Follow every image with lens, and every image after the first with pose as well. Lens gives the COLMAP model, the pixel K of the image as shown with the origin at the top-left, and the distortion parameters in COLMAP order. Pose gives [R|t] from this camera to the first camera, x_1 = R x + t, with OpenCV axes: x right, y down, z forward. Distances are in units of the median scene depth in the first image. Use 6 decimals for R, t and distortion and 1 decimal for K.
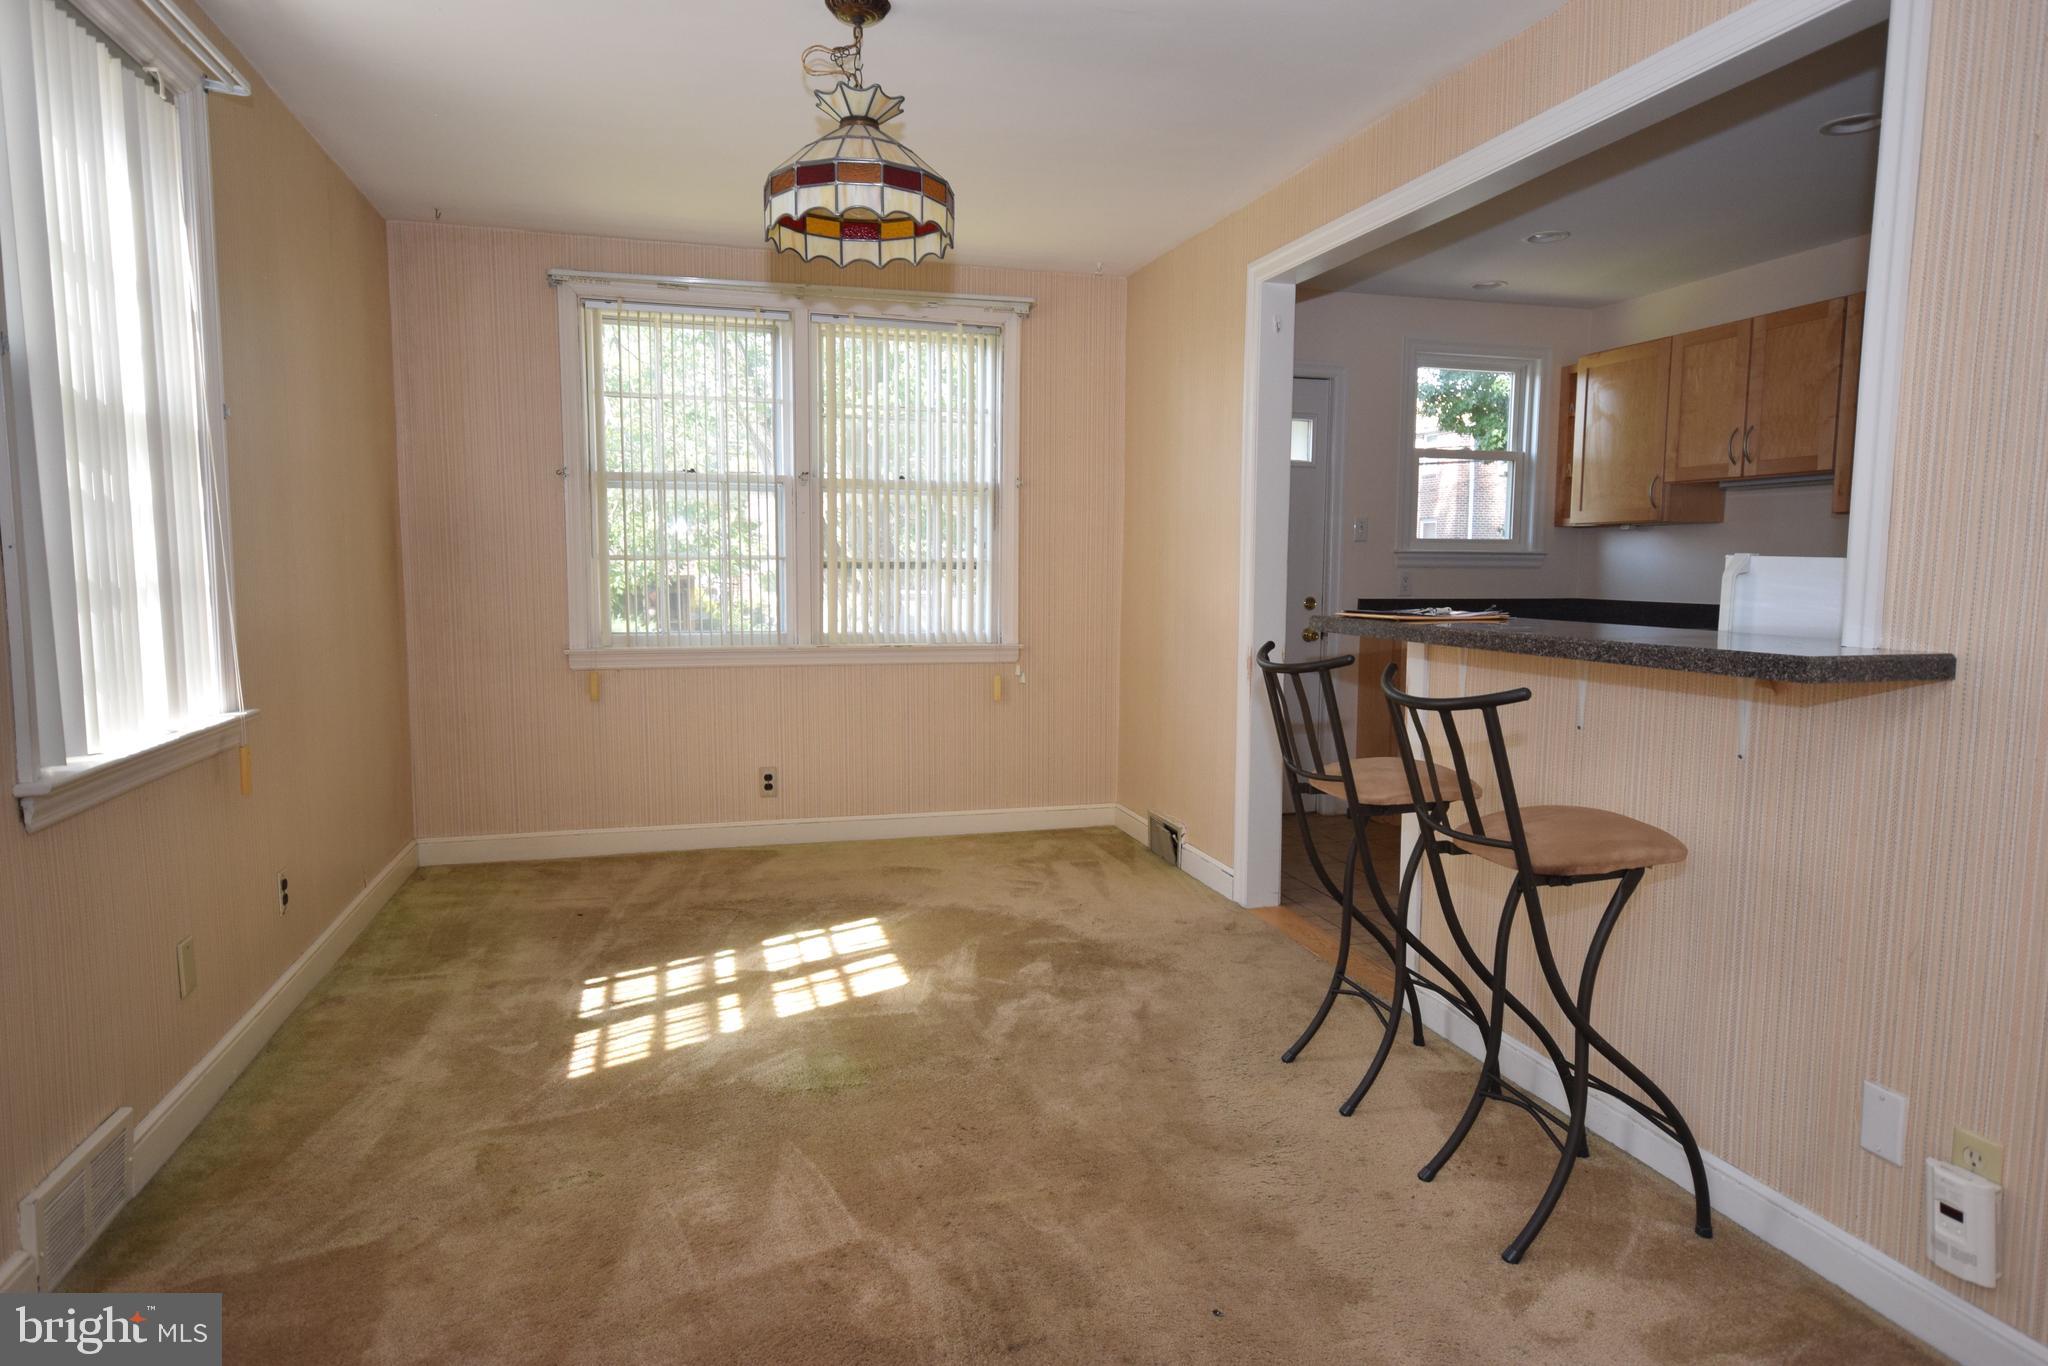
lens RADIAL K [[1212.8, 0, 1019.7], [0, 1212.8, 680.9], [0, 0, 1]] dist [0.021598, 0.005109]
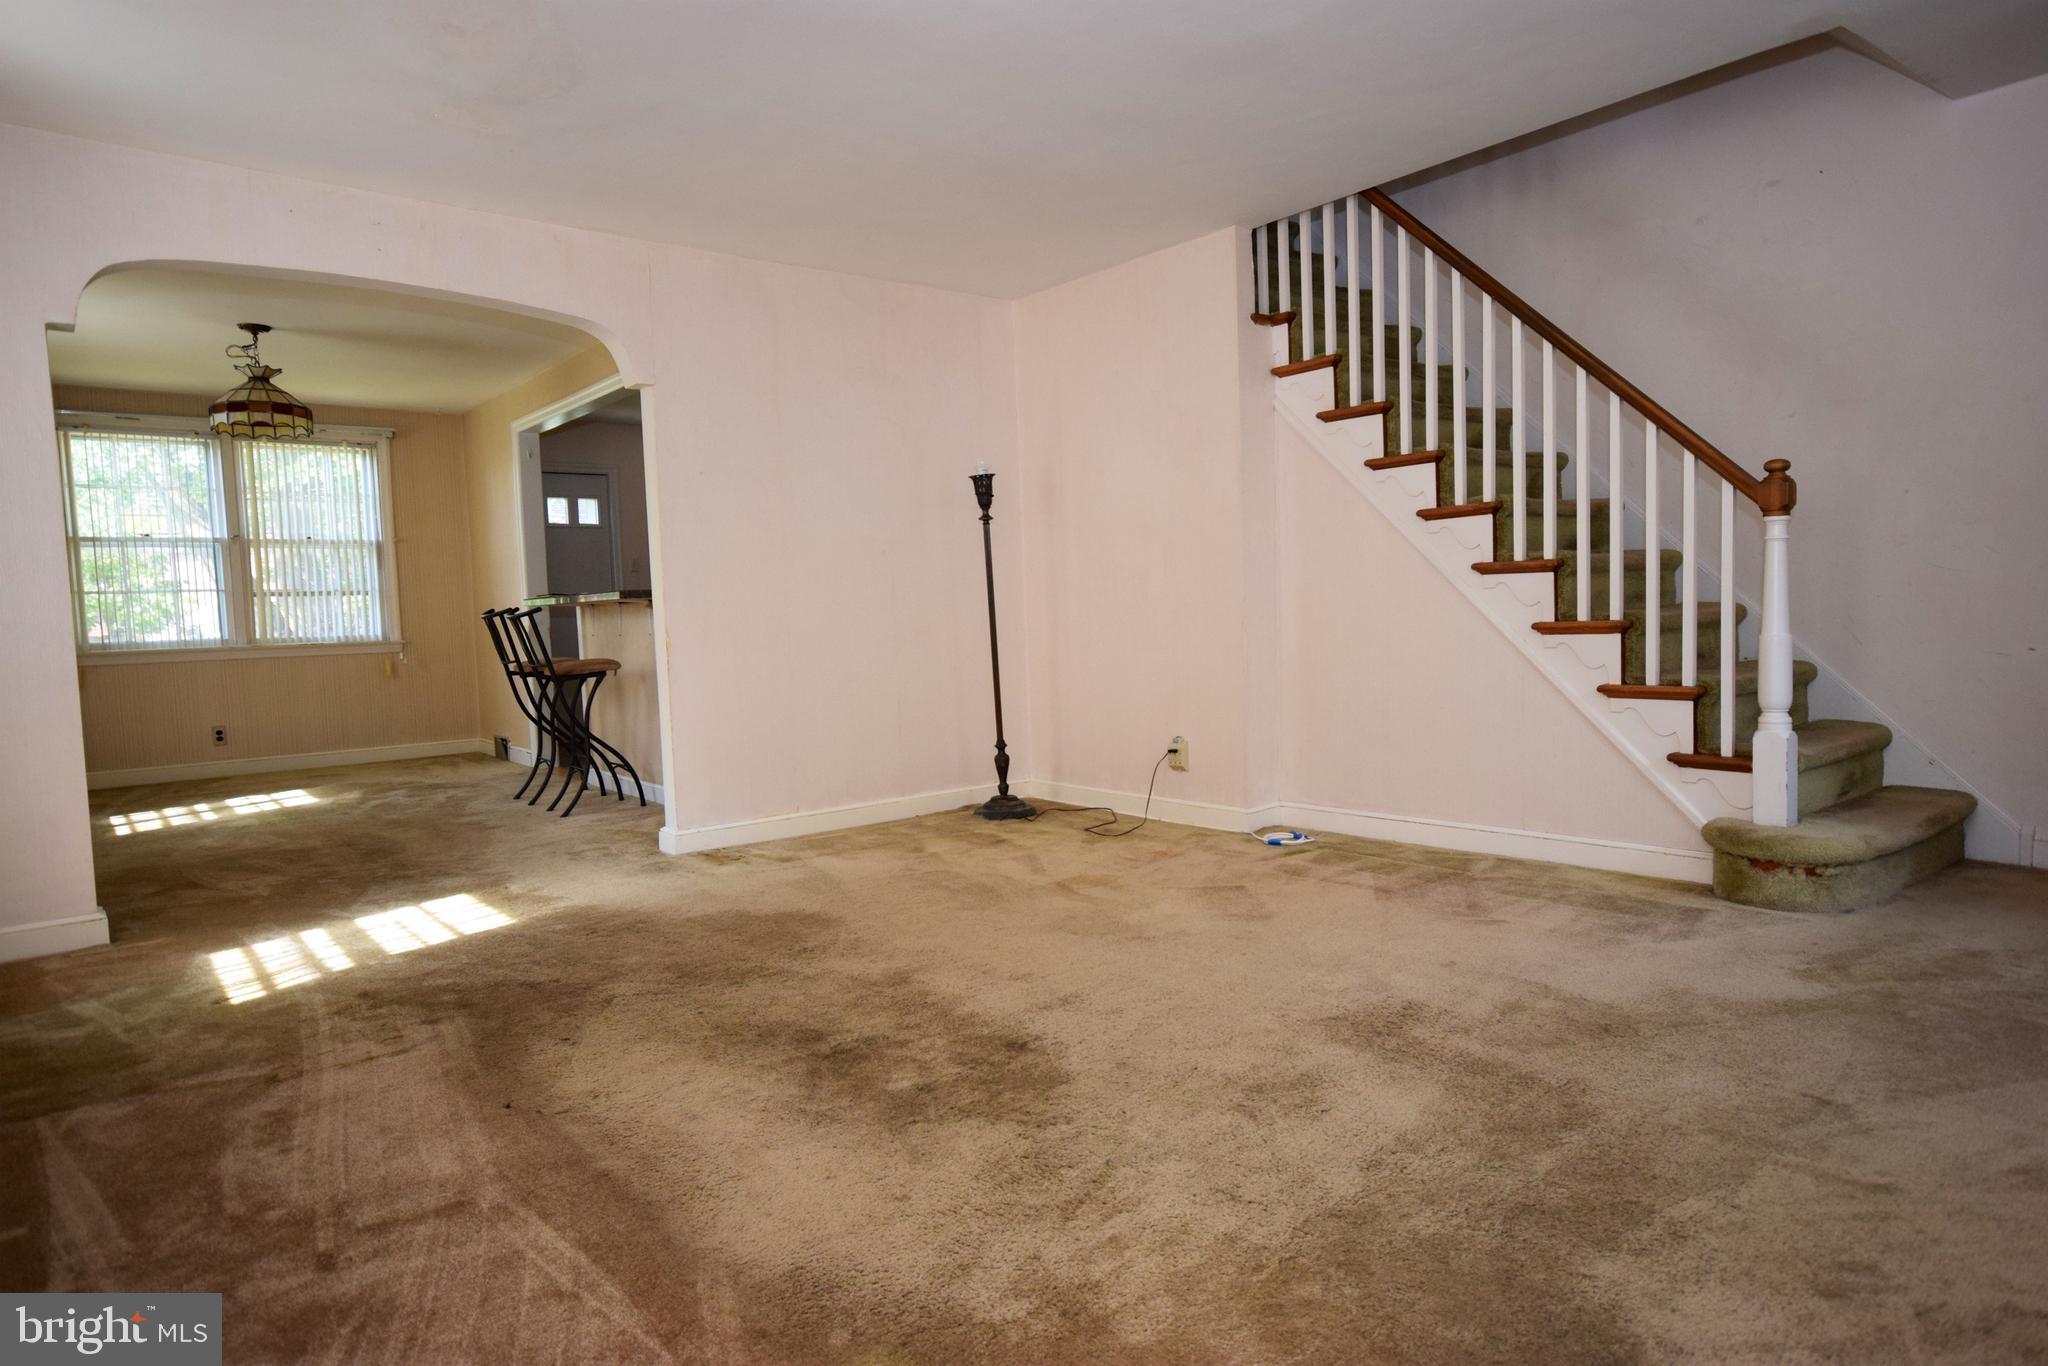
lens RADIAL K [[1212.8, 0, 1031.9], [0, 1212.8, 675.7], [0, 0, 1]] dist [0.021598, 0.005109]
pose [[0.917675, -0.062645, 0.392362, 0.132991], [0.080871, 0.996271, -0.030080, 0.137704], [-0.389014, 0.059334, 0.919319, -0.832816]]
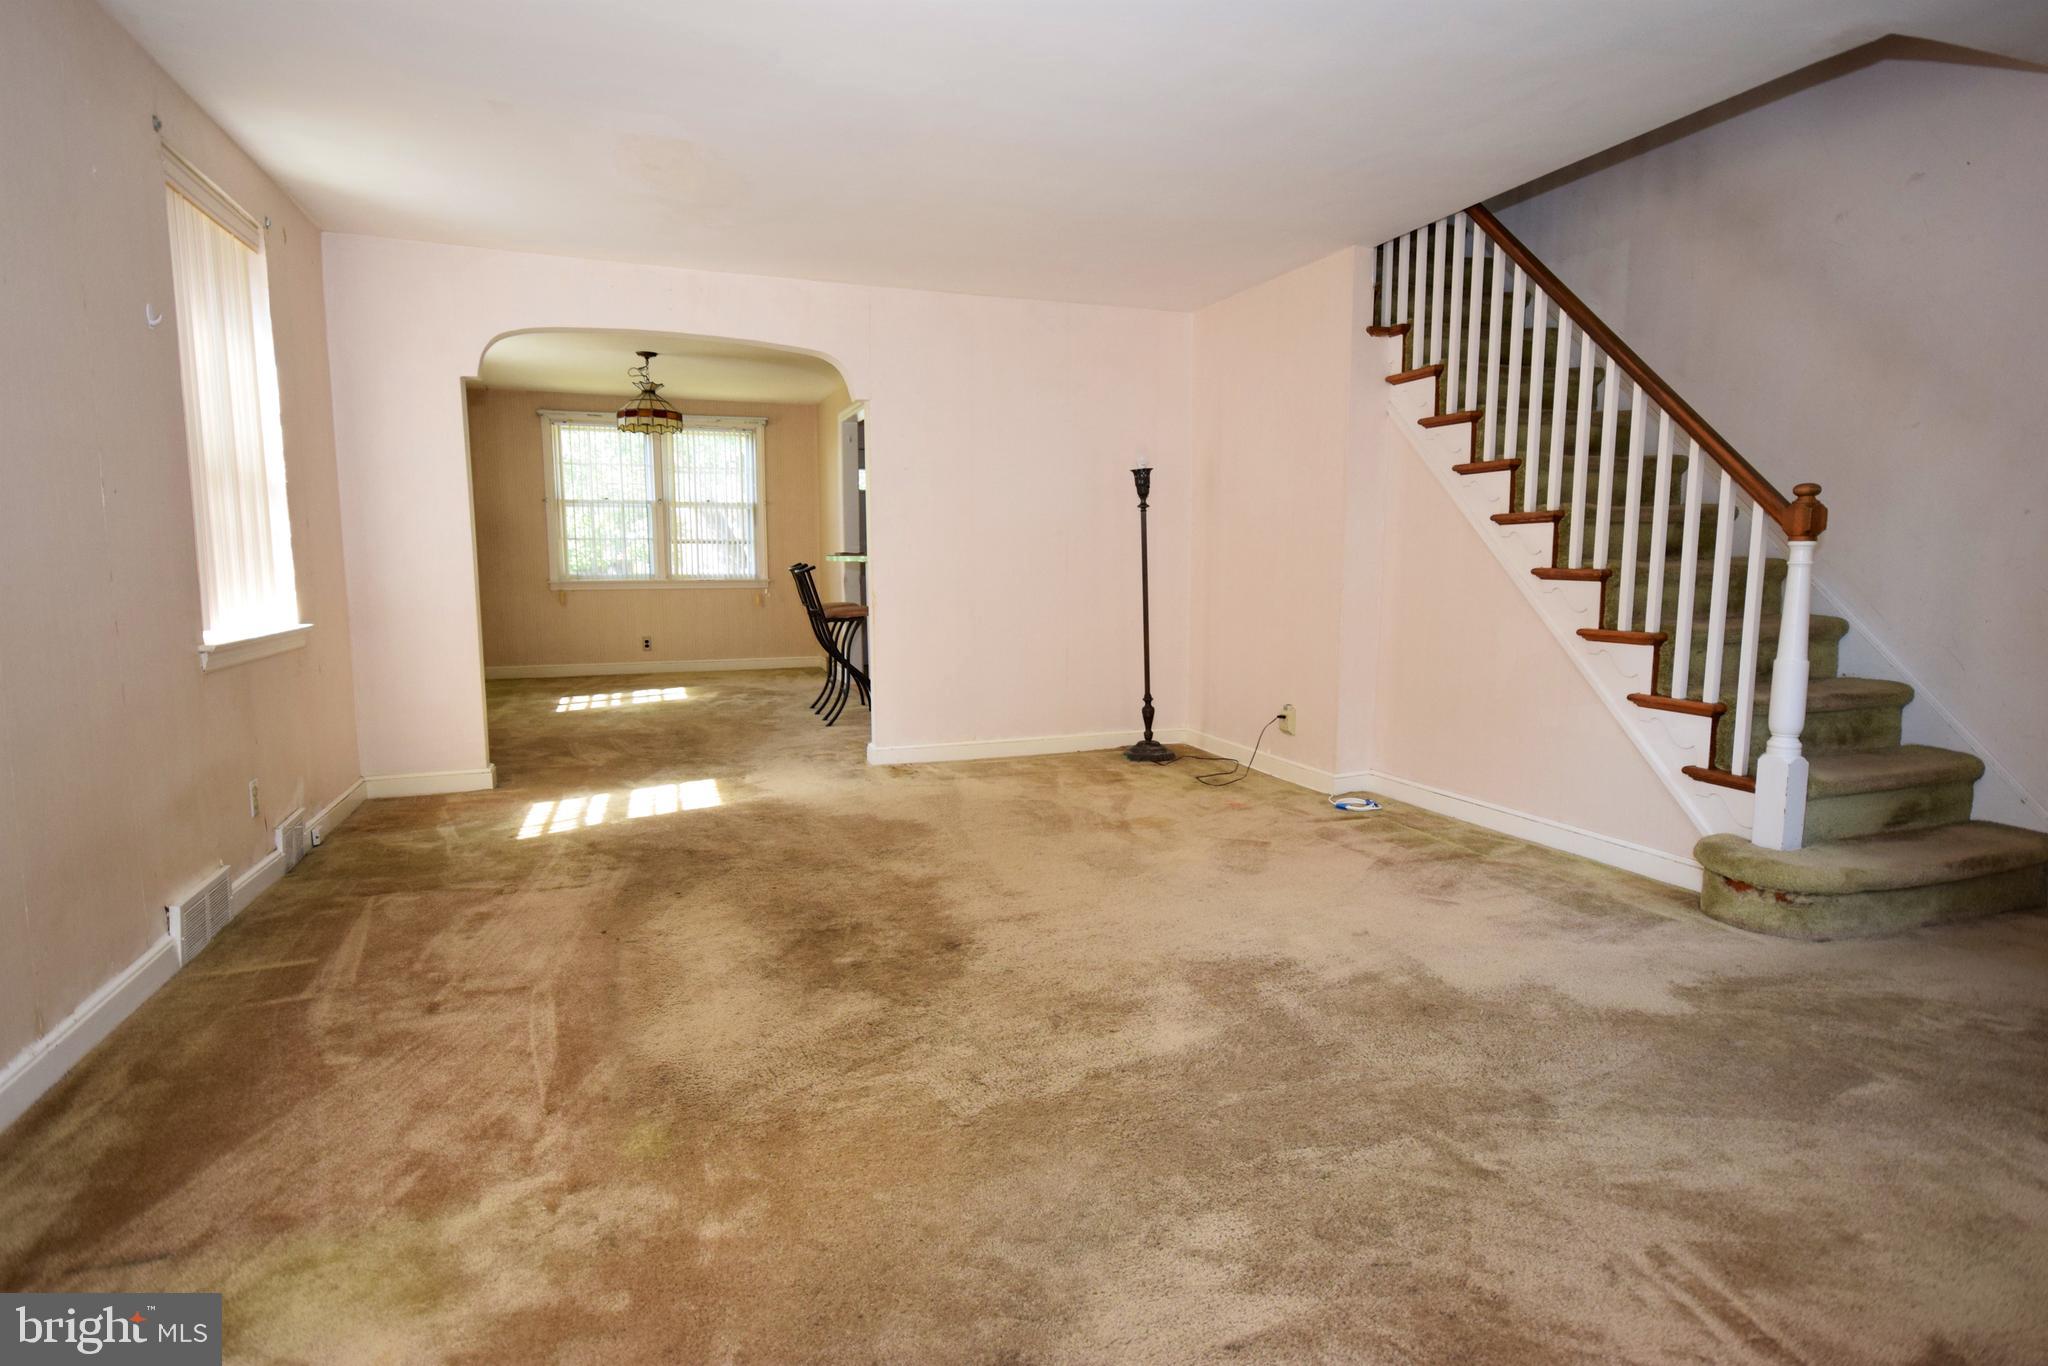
lens RADIAL K [[1071.2, 0, 1026.9], [0, 1071.2, 673.1], [0, 0, 1]] dist [0.017579, -0.001127]
pose [[0.997138, -0.017254, 0.073607, 0.322935], [0.016198, 0.999757, 0.014921, 0.118343], [-0.073847, -0.013686, 0.997176, -0.944130]]
